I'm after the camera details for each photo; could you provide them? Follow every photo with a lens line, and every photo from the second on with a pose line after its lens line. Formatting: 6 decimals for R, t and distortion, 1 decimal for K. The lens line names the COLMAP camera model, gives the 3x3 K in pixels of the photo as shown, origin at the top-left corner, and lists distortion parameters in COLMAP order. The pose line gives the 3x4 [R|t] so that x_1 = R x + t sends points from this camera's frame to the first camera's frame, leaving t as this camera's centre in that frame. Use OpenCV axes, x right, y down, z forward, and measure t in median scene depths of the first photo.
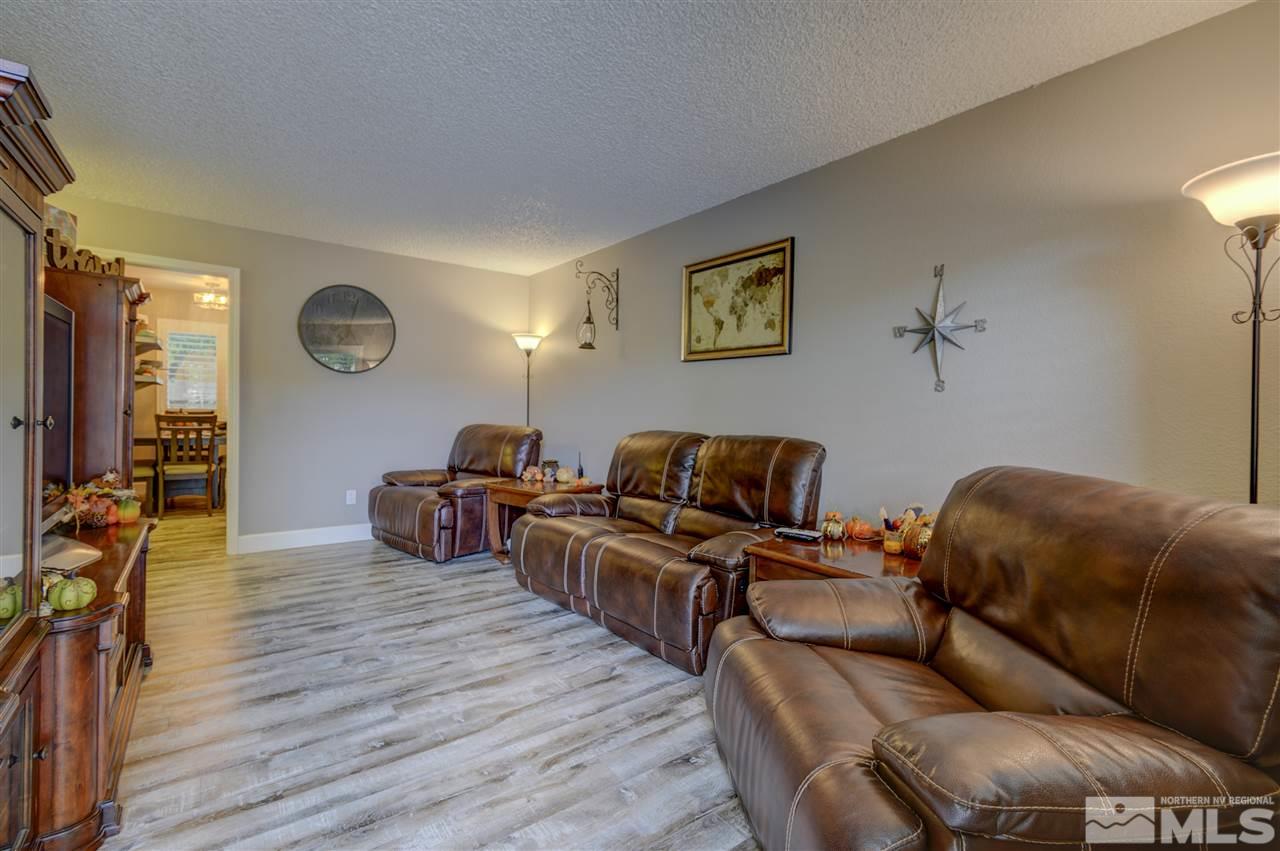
lens RADIAL K [[576.3, 0, 635.1], [0, 576.3, 416.7], [0, 0, 1]] dist [0.001632, -0.001425]
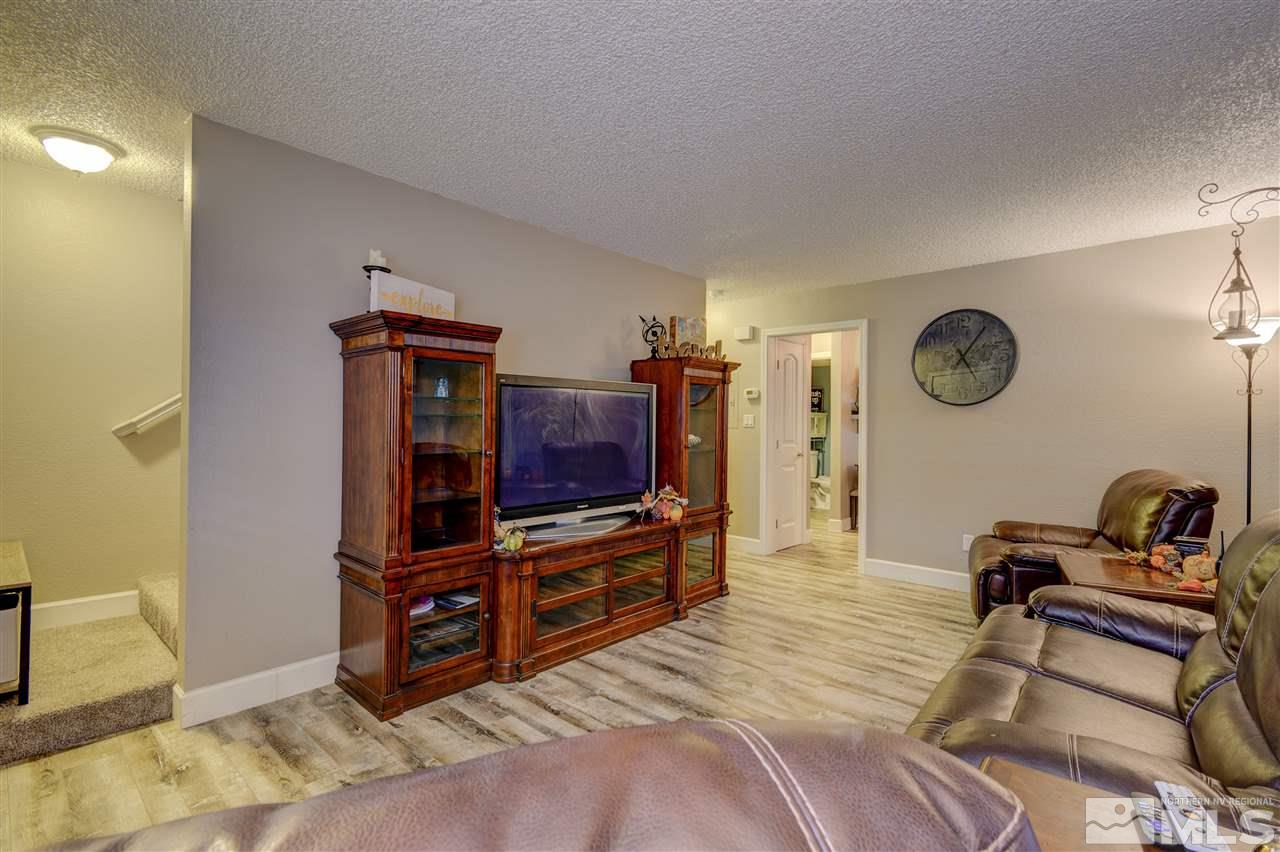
lens RADIAL K [[576.3, 0, 634.5], [0, 576.3, 426.8], [0, 0, 1]] dist [0.001632, -0.001425]
pose [[0.167840, -0.022481, -0.985558, 0.476170], [-0.016310, 0.999540, -0.025577, -0.015604], [0.985679, 0.020368, 0.167396, 0.516302]]
